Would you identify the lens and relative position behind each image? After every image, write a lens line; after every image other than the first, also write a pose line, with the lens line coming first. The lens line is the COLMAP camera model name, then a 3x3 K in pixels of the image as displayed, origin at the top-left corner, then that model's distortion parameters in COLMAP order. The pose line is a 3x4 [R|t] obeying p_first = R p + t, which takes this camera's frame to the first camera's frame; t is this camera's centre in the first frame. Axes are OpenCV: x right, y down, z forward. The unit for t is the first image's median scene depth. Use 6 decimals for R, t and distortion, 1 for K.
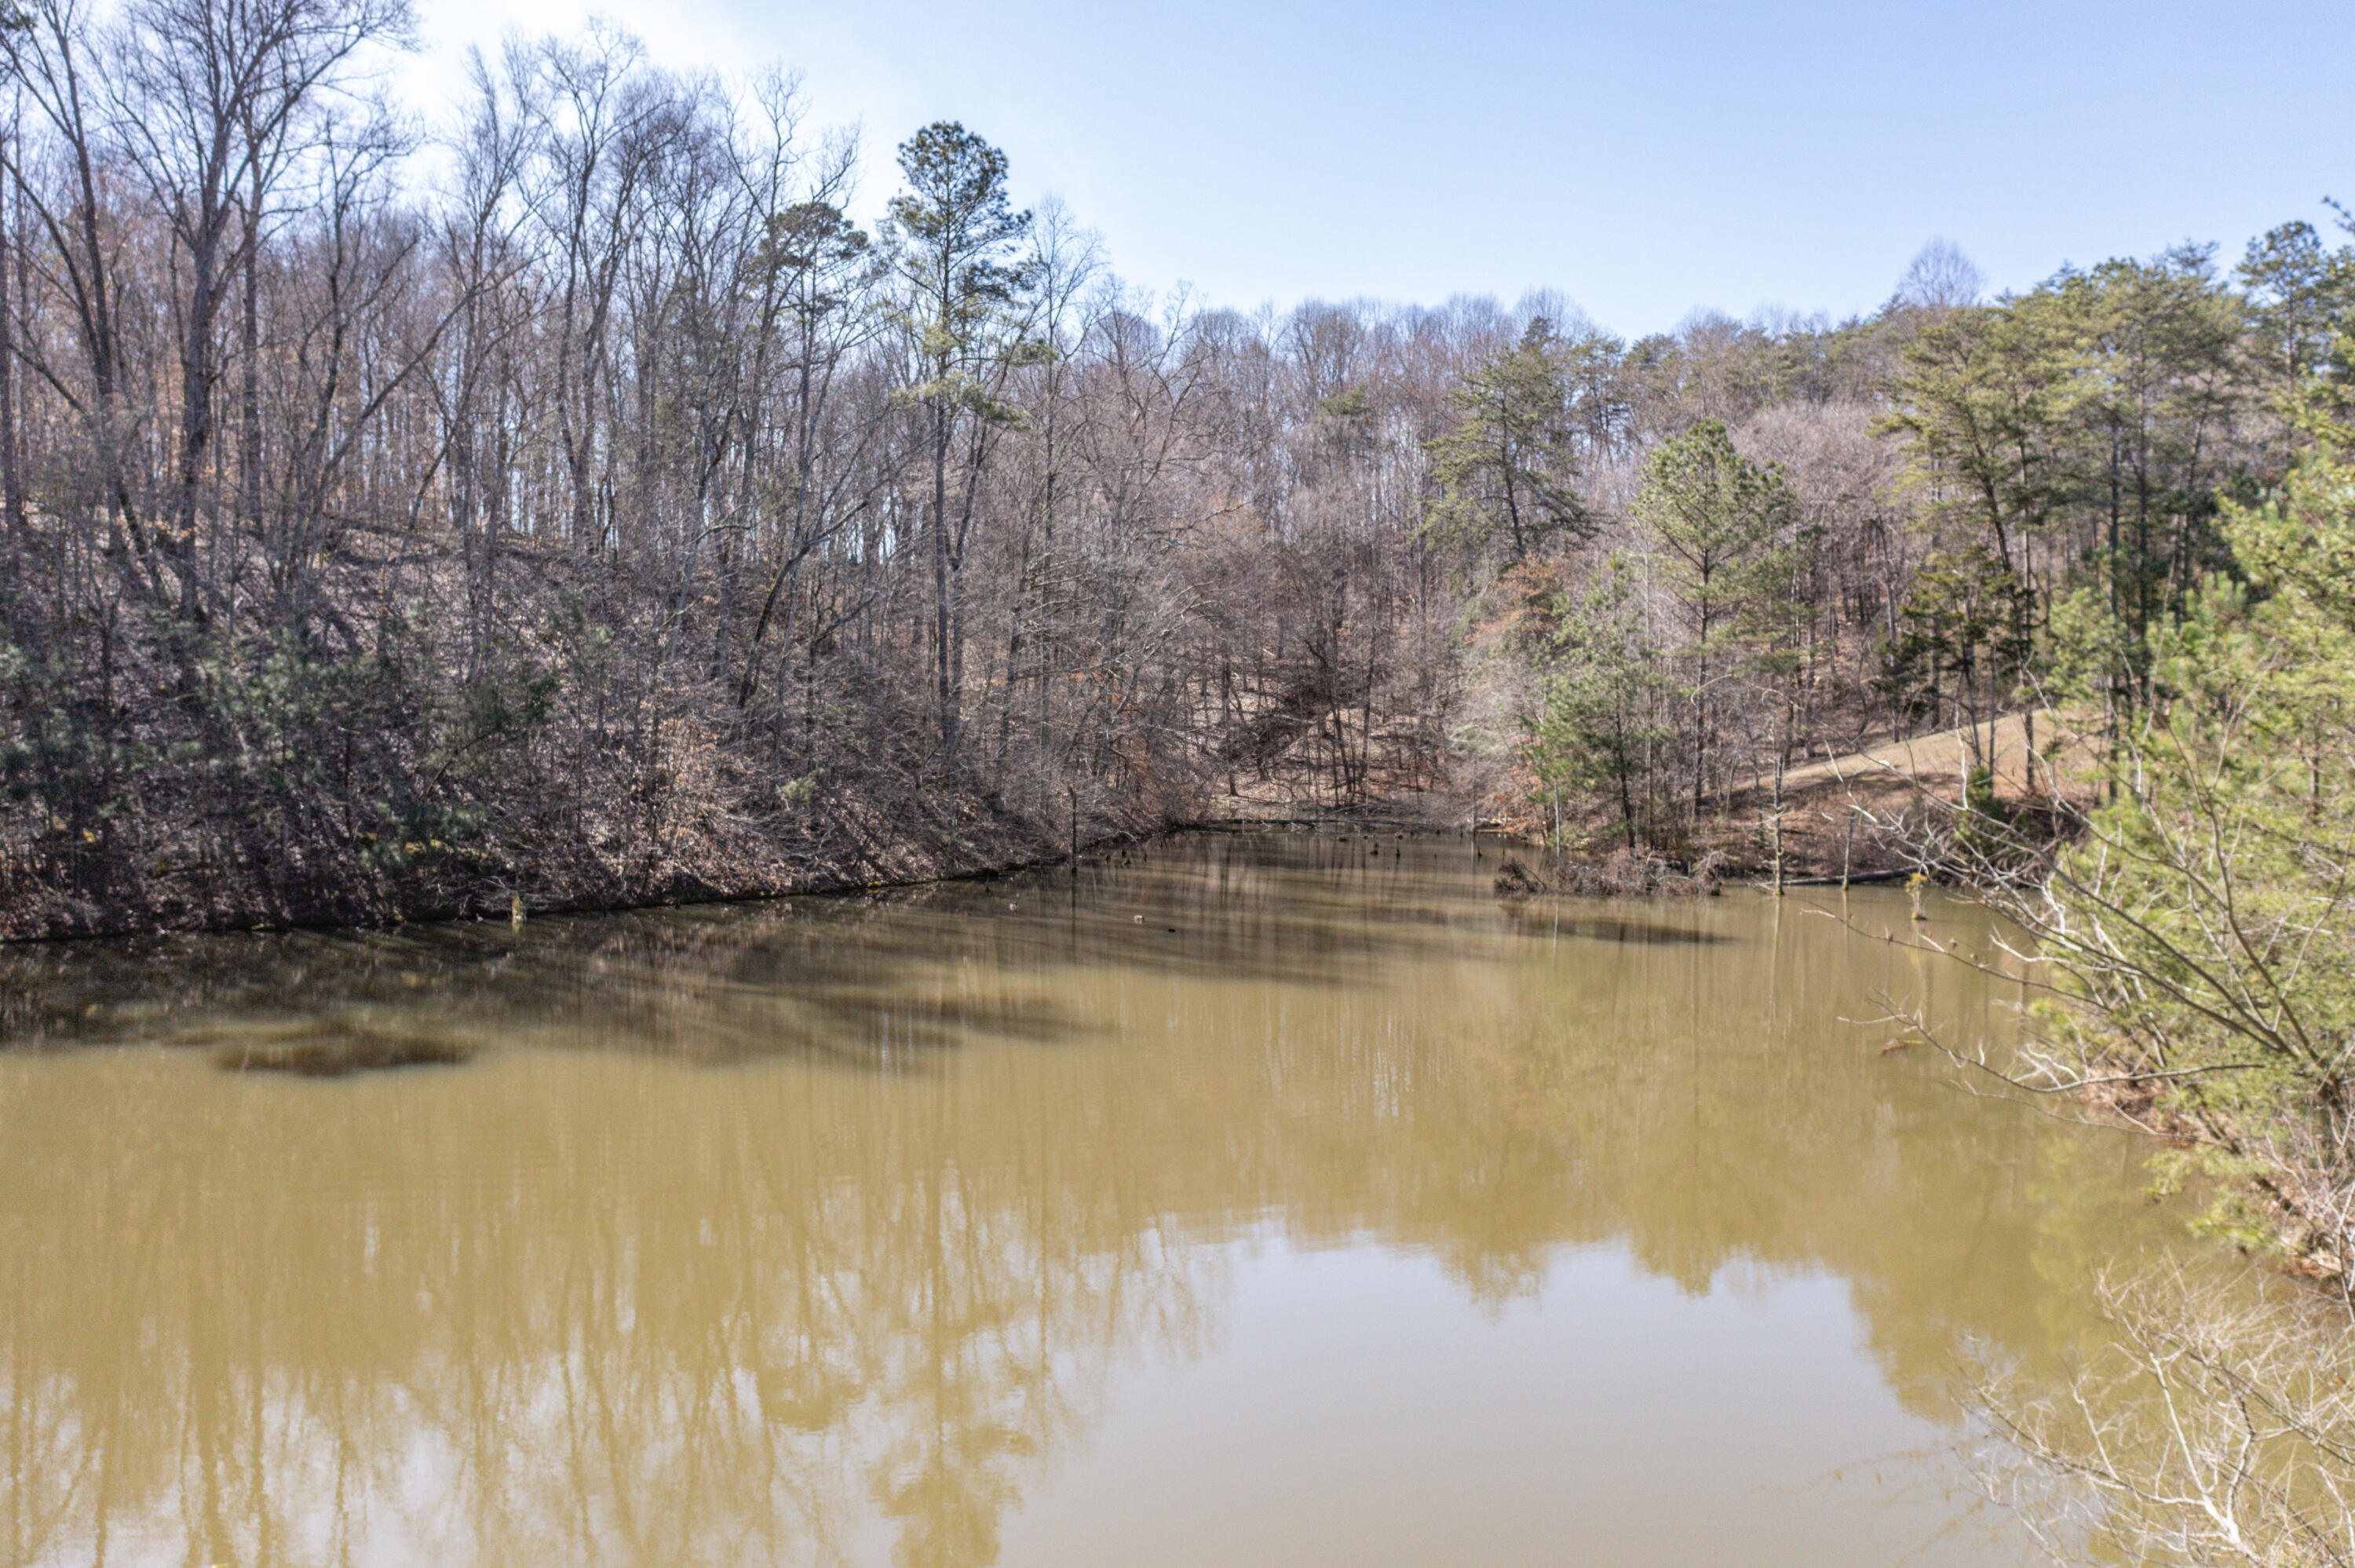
lens RADIAL K [[1871.7, 0, 1174.9], [0, 1871.7, 787.5], [0, 0, 1]] dist [0.000705, 0.000839]
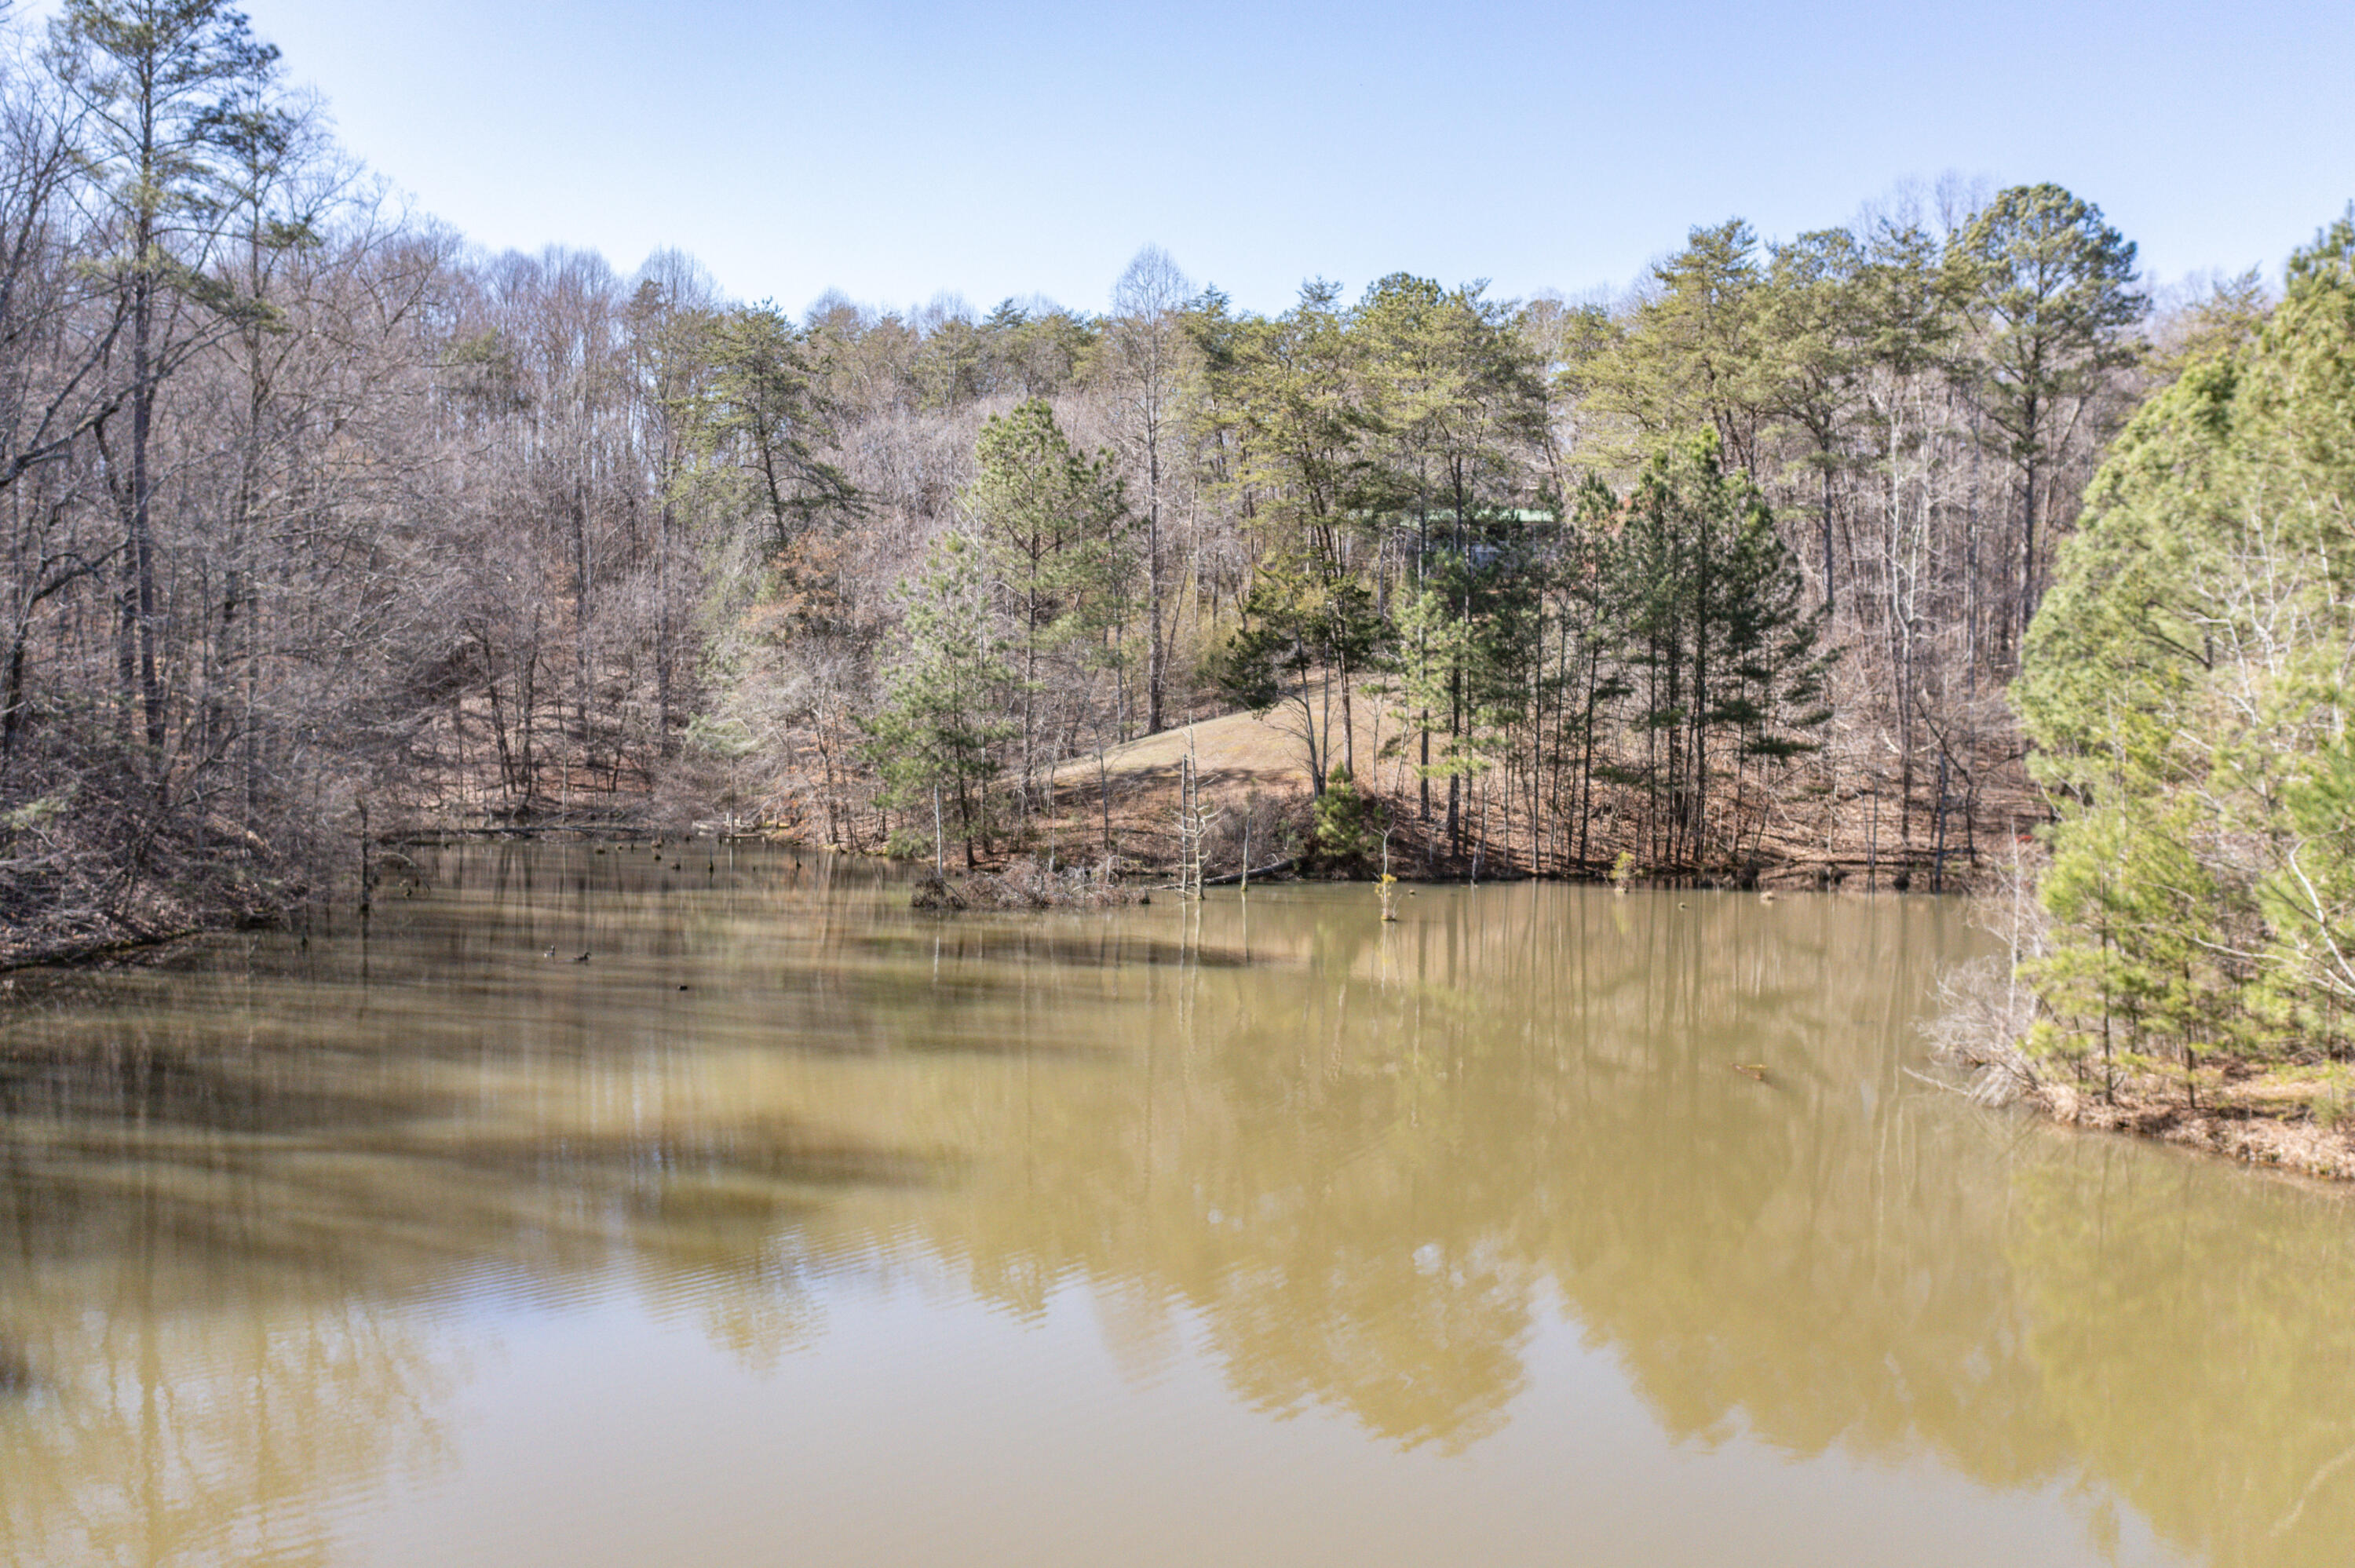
lens RADIAL K [[1871.7, 0, 1179.4], [0, 1871.7, 777.1], [0, 0, 1]] dist [0.000705, 0.000839]
pose [[0.861578, -0.014380, 0.507421, -0.140887], [0.013780, 0.999893, 0.004937, -0.008373], [-0.507437, 0.002739, 0.861684, 0.145355]]
